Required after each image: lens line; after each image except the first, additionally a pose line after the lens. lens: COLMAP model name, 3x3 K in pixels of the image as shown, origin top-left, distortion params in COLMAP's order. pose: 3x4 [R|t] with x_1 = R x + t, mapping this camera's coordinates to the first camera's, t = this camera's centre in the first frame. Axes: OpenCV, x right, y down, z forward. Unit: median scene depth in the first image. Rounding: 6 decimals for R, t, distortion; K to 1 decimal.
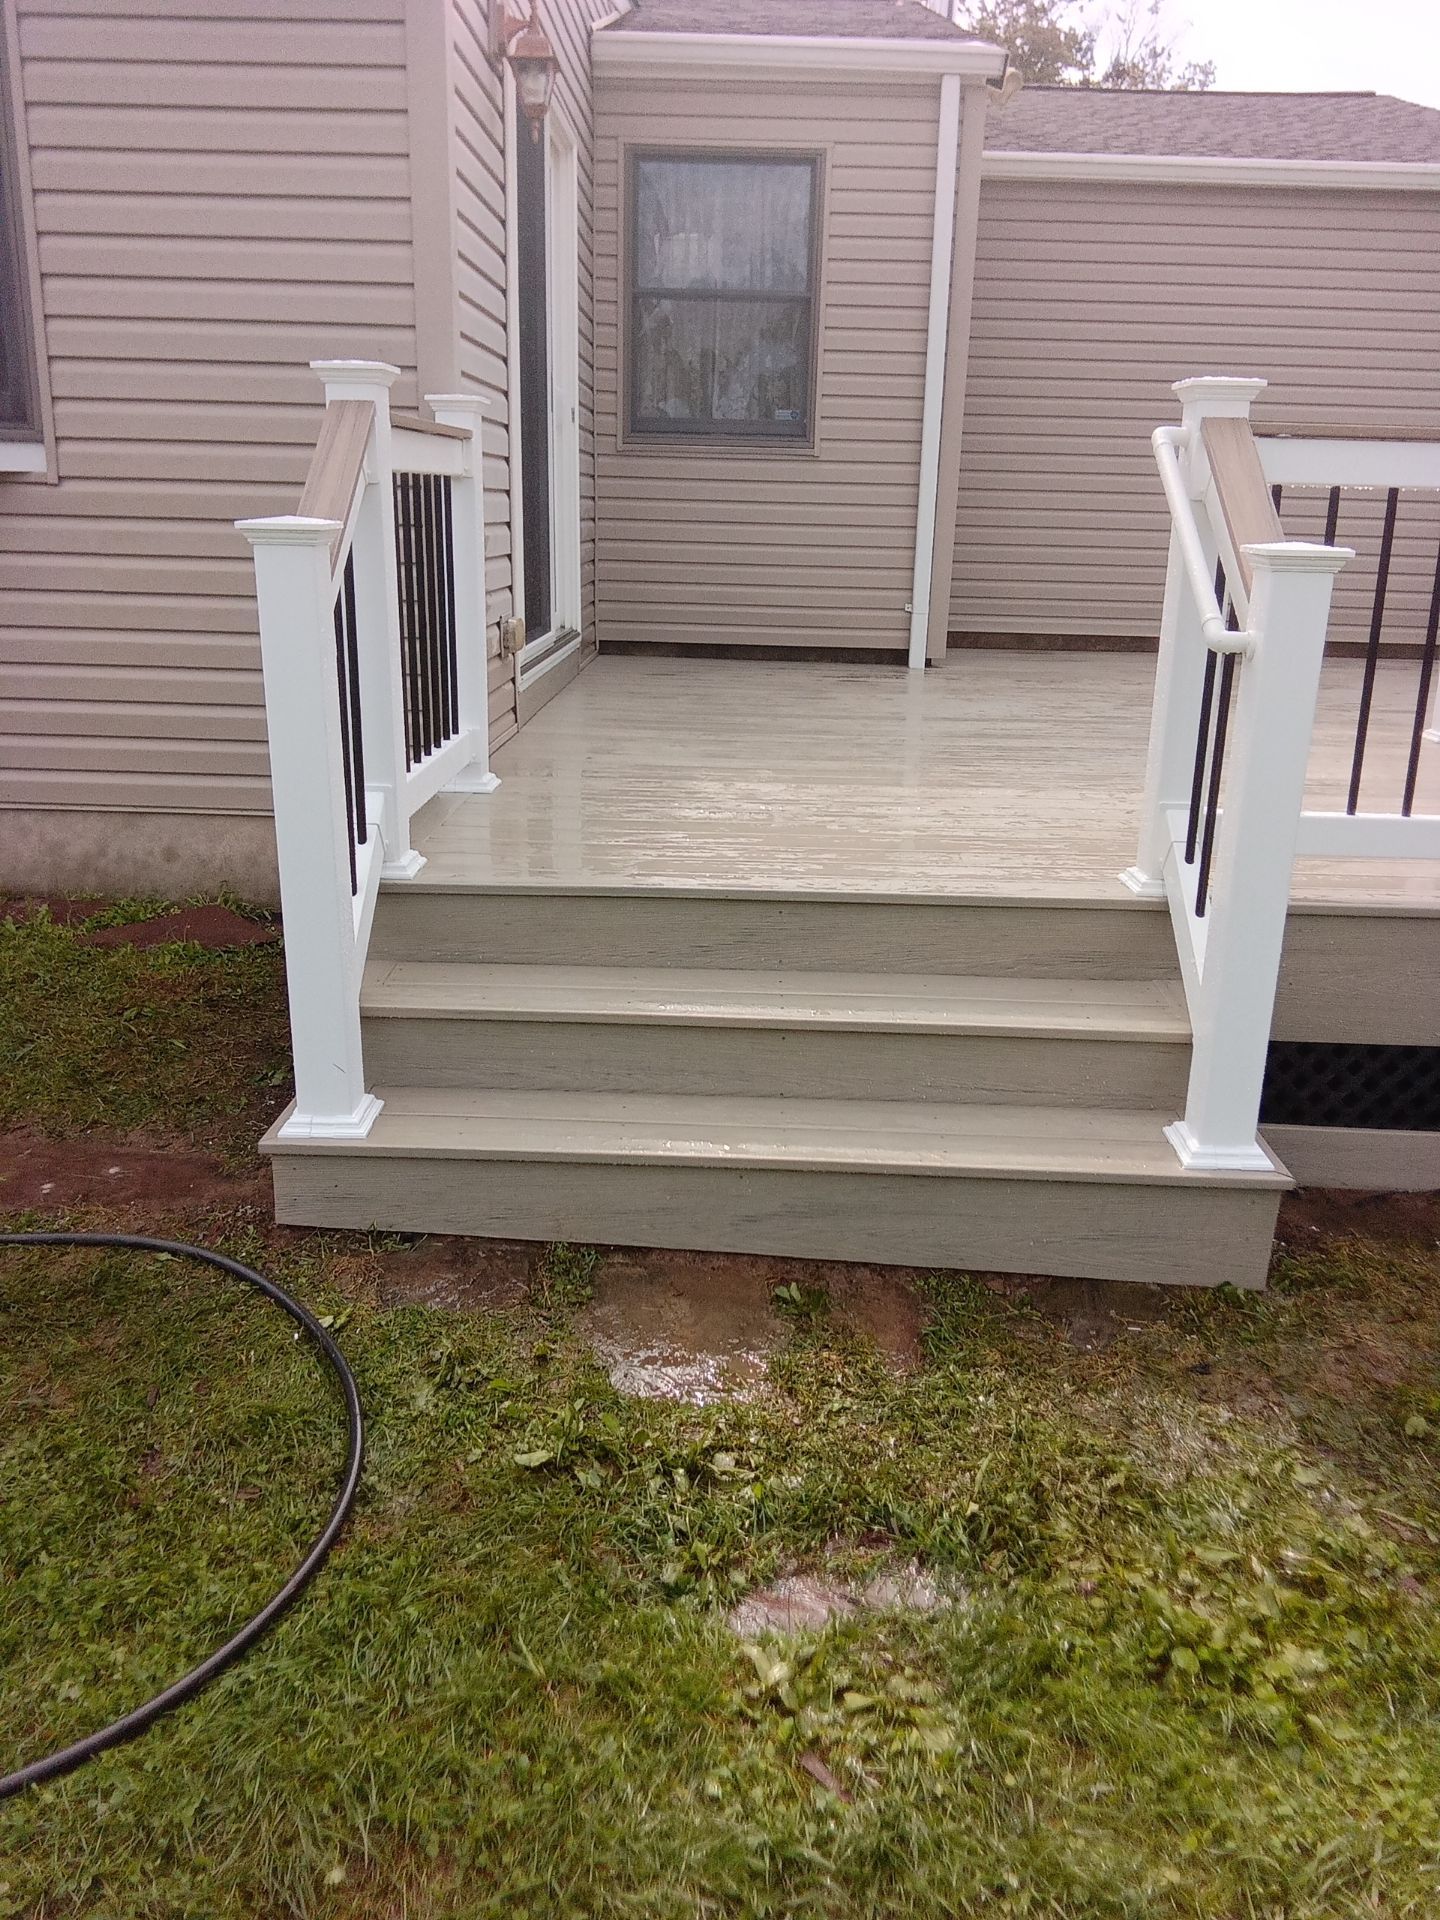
lens RADIAL K [[1445.5, 0, 720.0], [0, 1445.5, 960.0], [0, 0, 1]] dist [-0.005631, -0.055124]
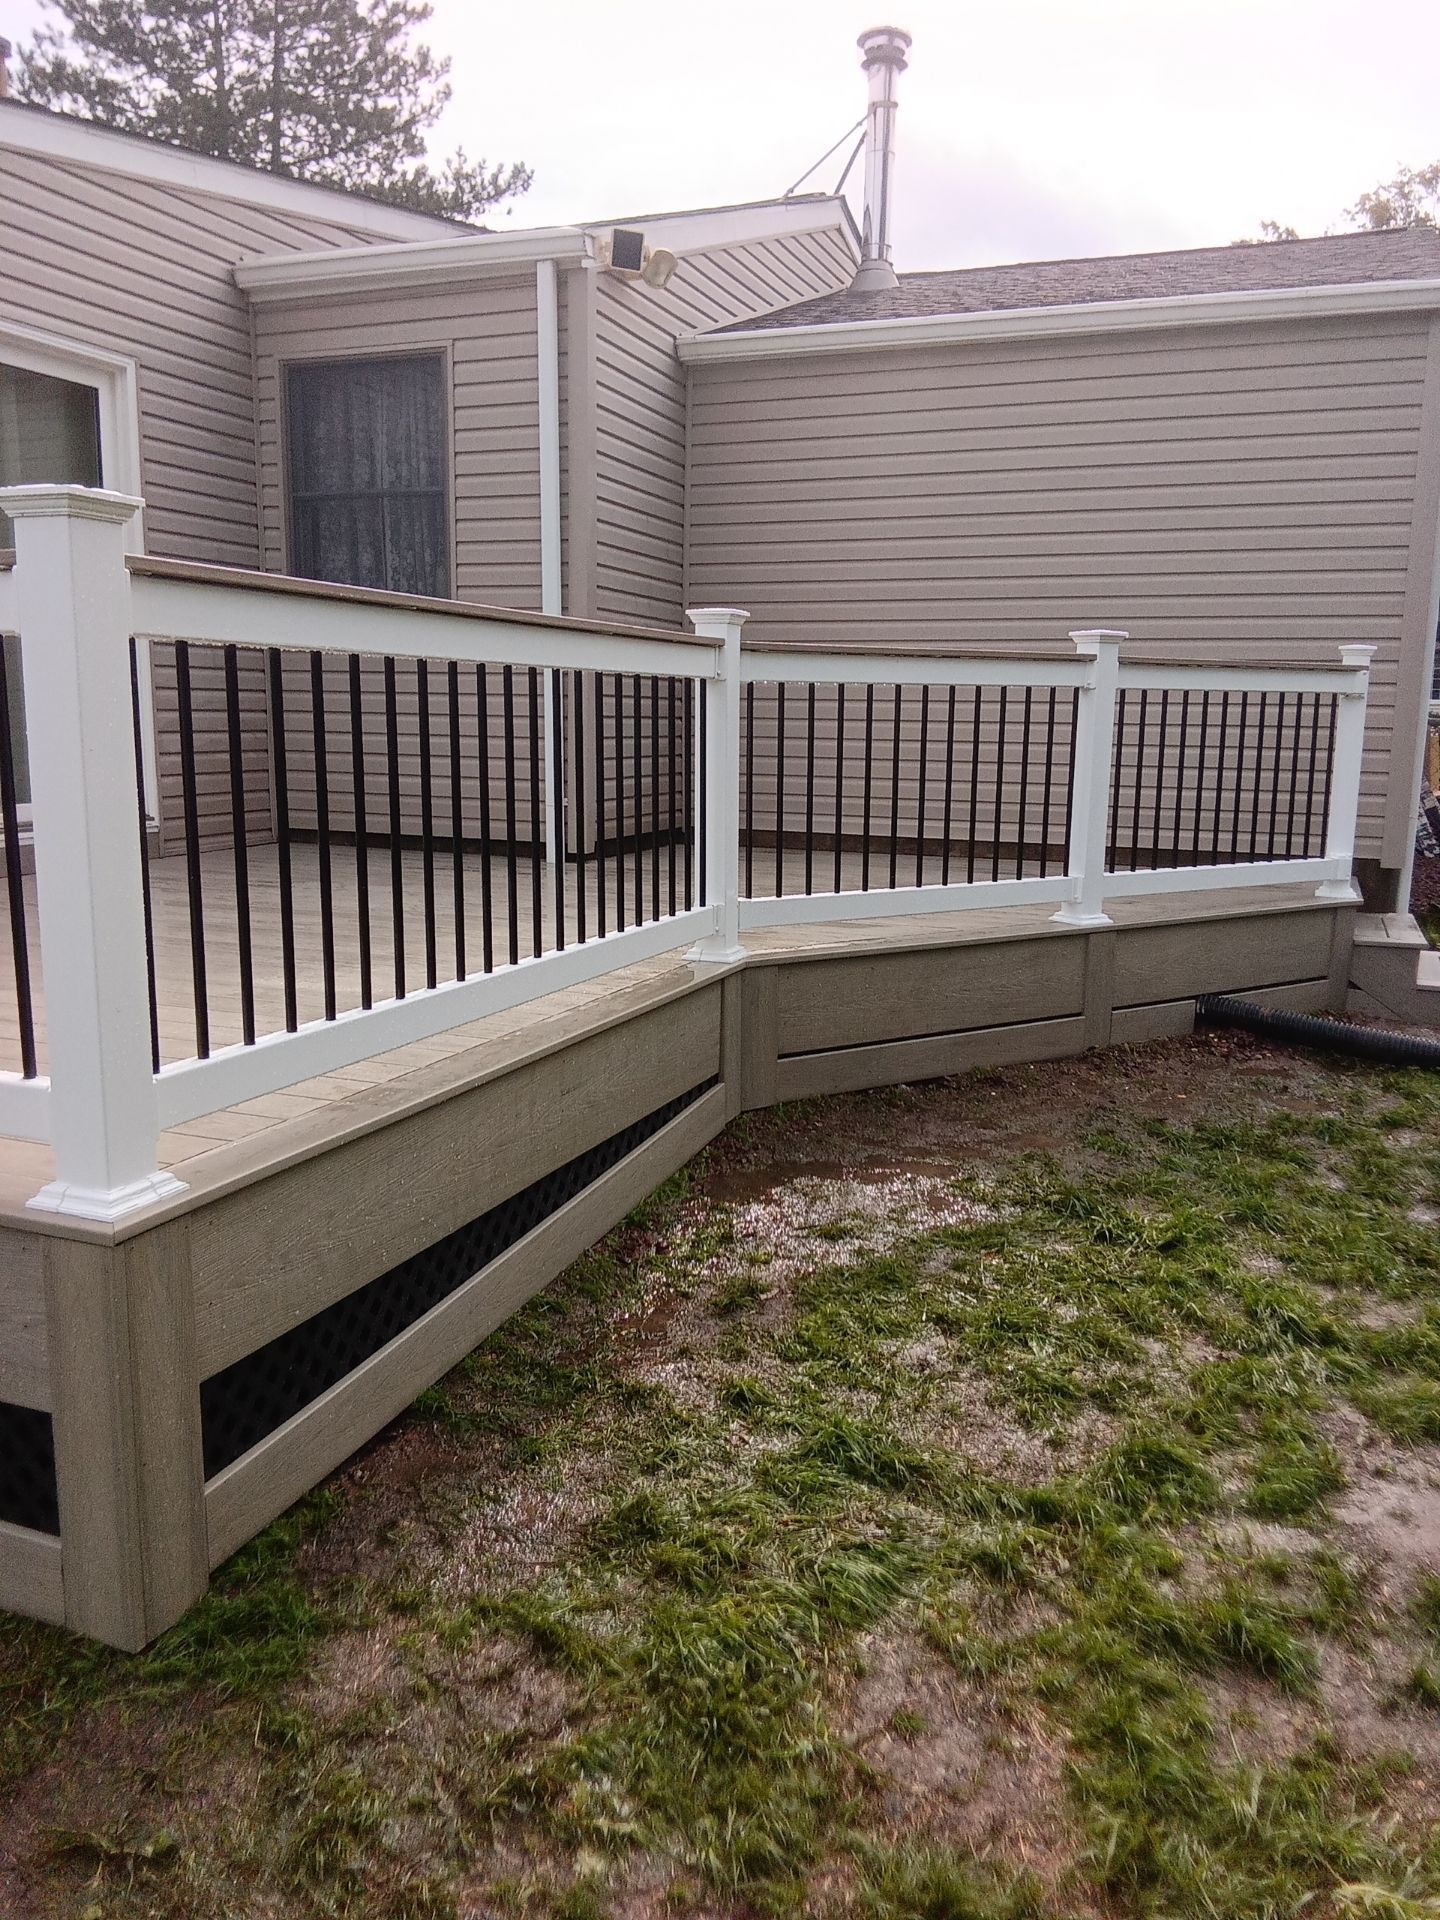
lens RADIAL K [[1445.5, 0, 720.0], [0, 1445.5, 960.0], [0, 0, 1]] dist [-0.005631, -0.055124]
pose [[0.937479, 0.057411, -0.343275, 0.620259], [-0.103173, 0.987811, -0.116558, -0.049156], [0.332399, 0.144687, 0.931975, 0.194544]]
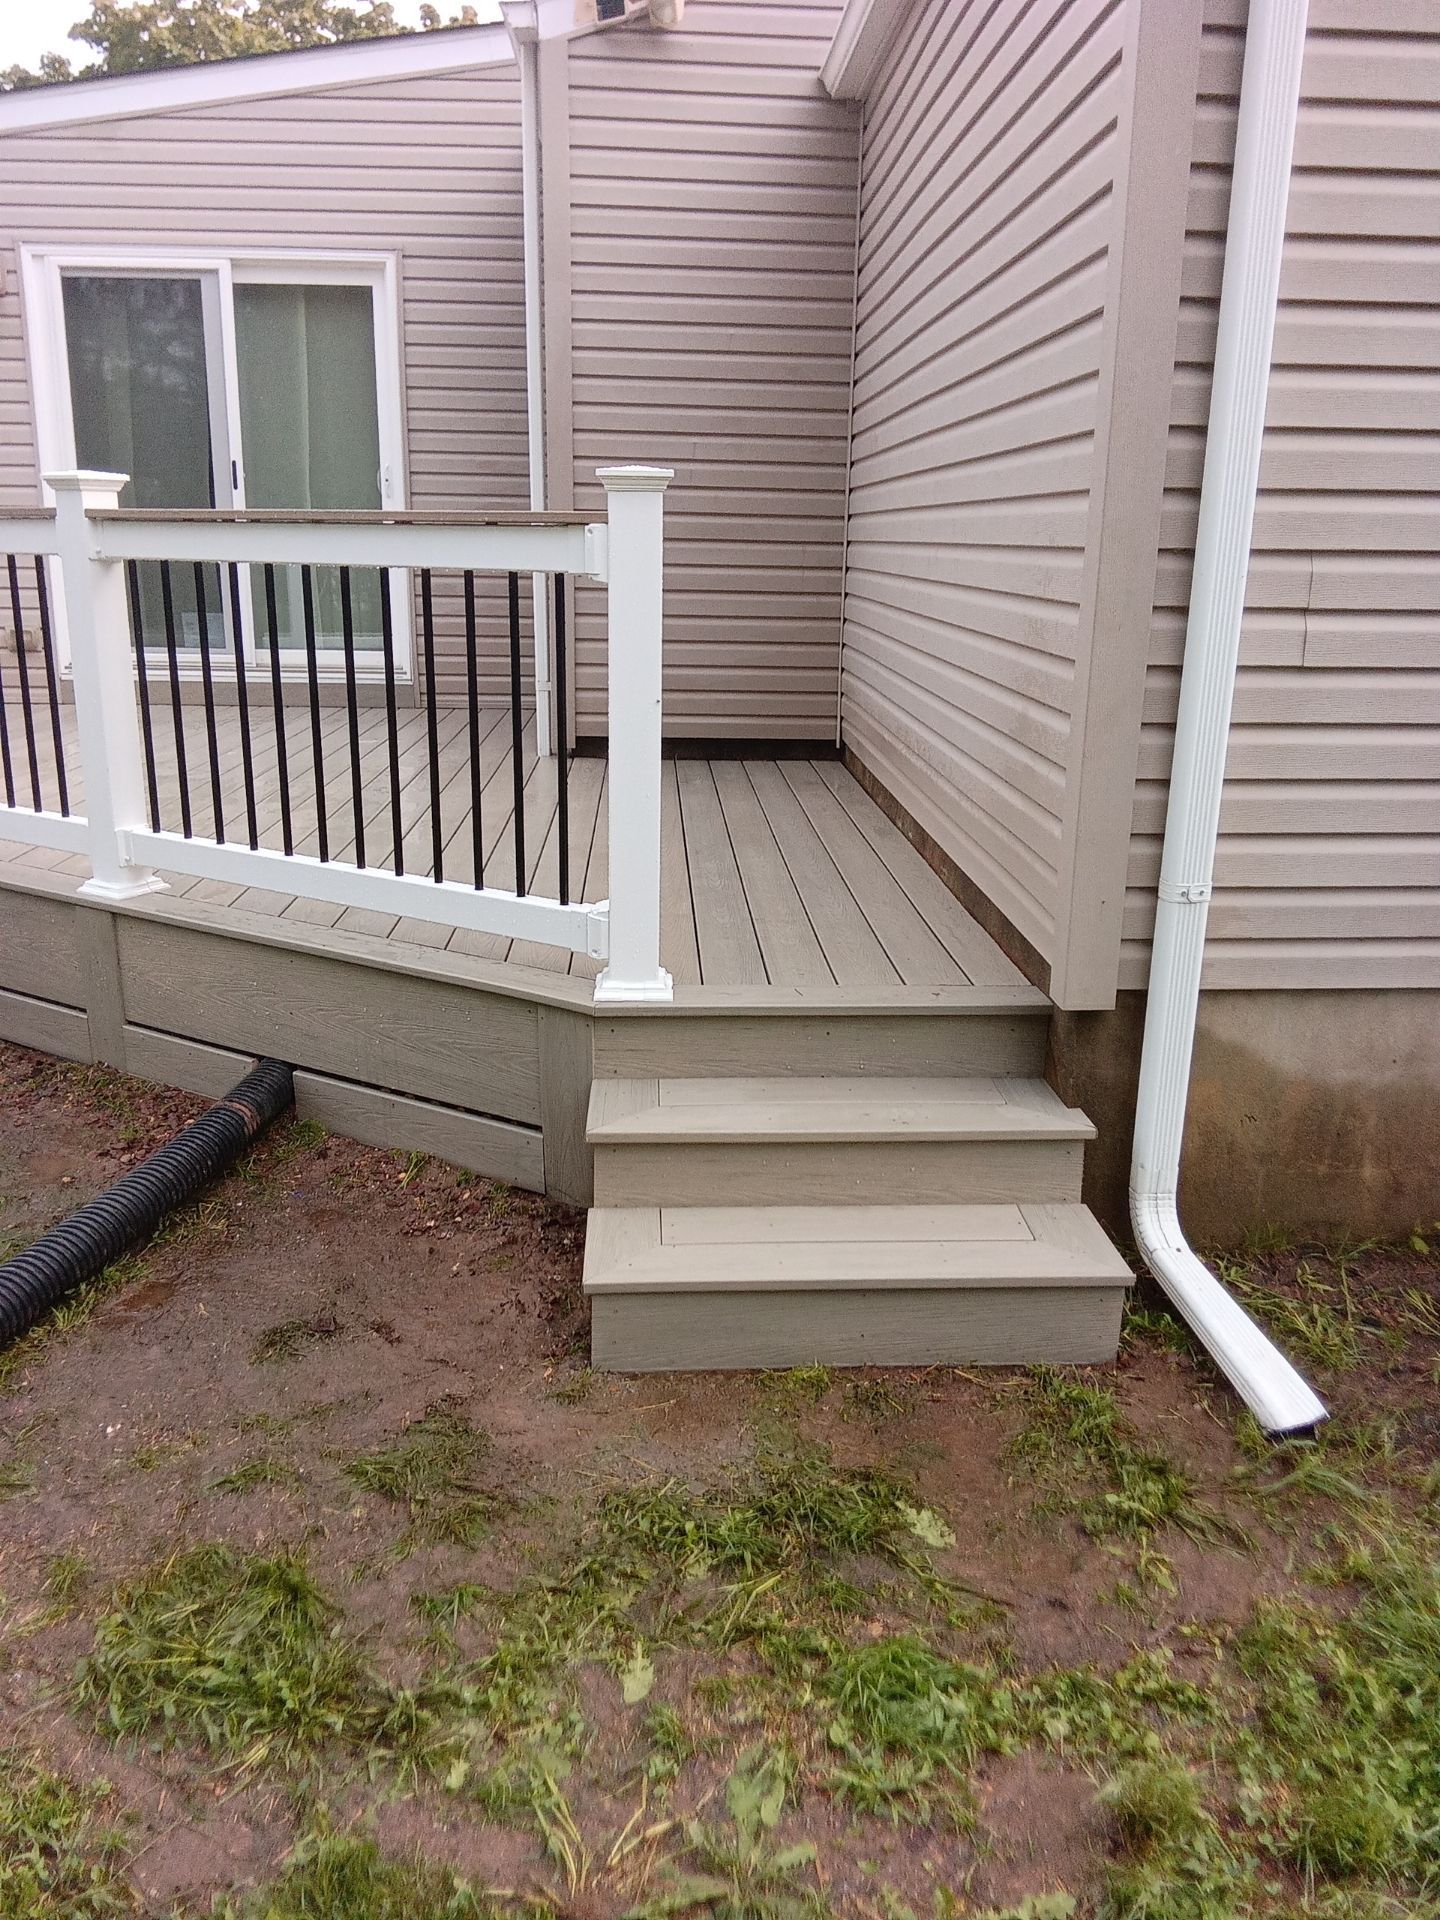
lens RADIAL K [[1474.0, 0, 720.0], [0, 1474.0, 960.0], [0, 0, 1]] dist [-0.032239, -0.013610]
pose [[0.086350, 0.309571, -0.946947, 1.085176], [-0.319163, 0.908998, 0.268062, -0.401855], [0.943758, 0.279083, 0.177295, 1.062570]]
